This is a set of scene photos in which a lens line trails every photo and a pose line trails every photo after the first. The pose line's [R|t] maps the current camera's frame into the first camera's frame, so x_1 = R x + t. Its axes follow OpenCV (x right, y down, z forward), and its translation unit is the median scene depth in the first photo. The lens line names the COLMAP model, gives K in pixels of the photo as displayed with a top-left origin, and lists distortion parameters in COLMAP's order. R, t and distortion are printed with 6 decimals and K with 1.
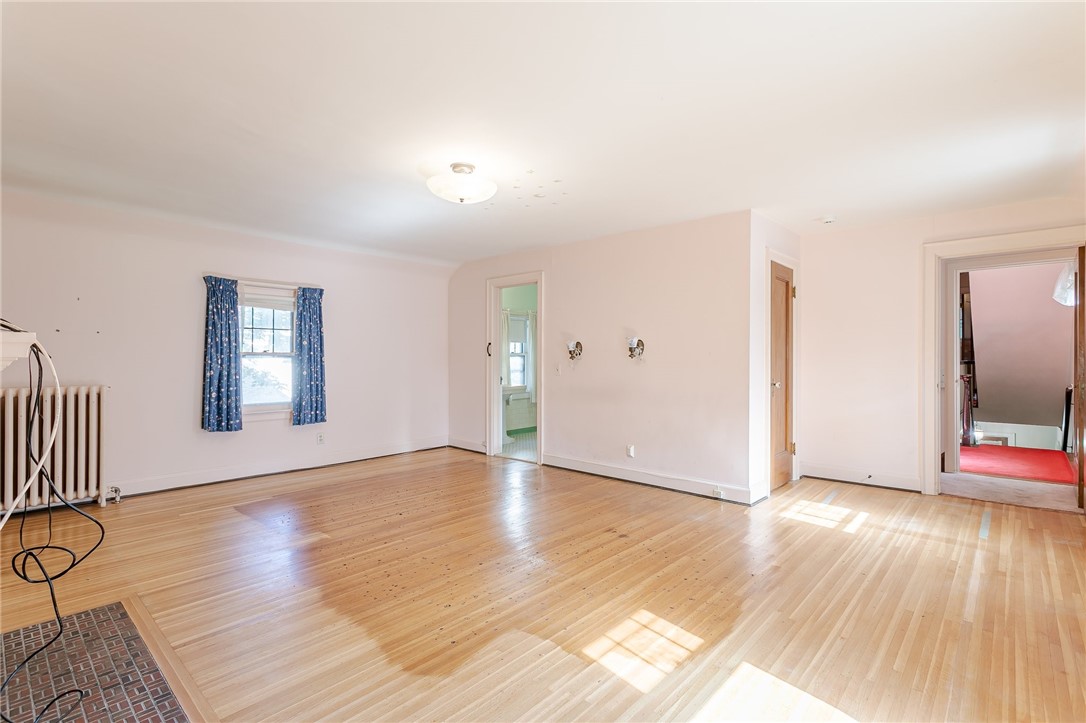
lens RADIAL K [[507.7, 0, 544.2], [0, 507.7, 356.5], [0, 0, 1]] dist [0.000948, 0.002485]
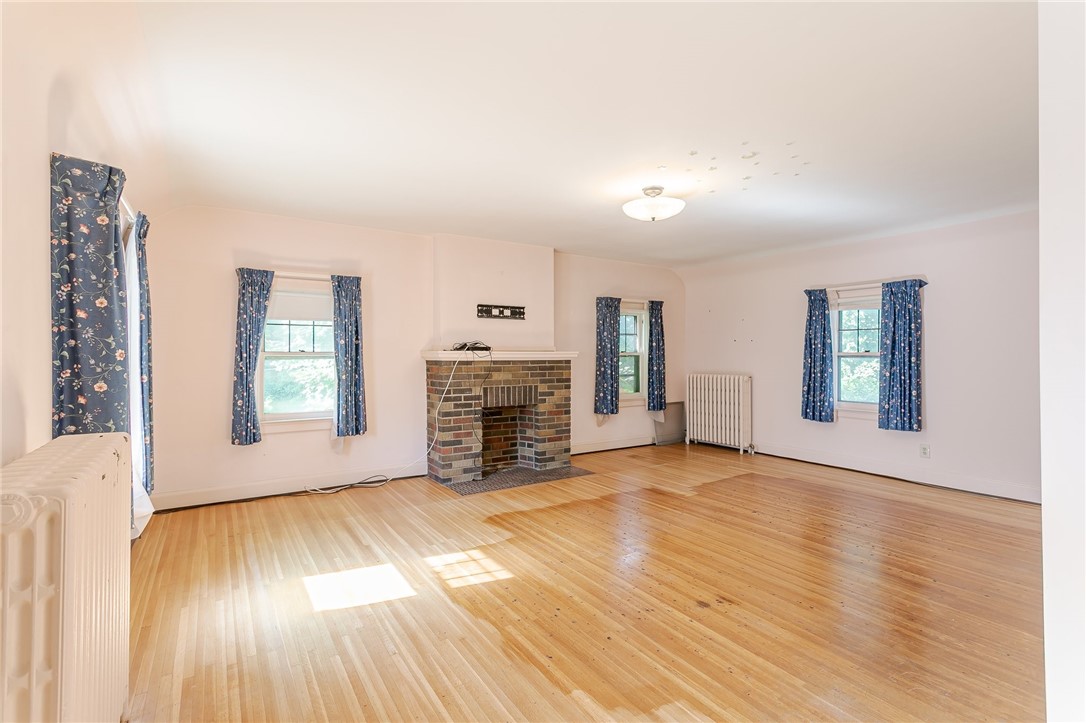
lens RADIAL K [[507.7, 0, 544.9], [0, 507.7, 358.1], [0, 0, 1]] dist [0.000948, 0.002485]
pose [[-0.251918, 0.002133, -0.967746, 0.996286], [0.003821, 0.999992, 0.001209, -0.000876], [0.967741, -0.003393, -0.251924, 1.049470]]
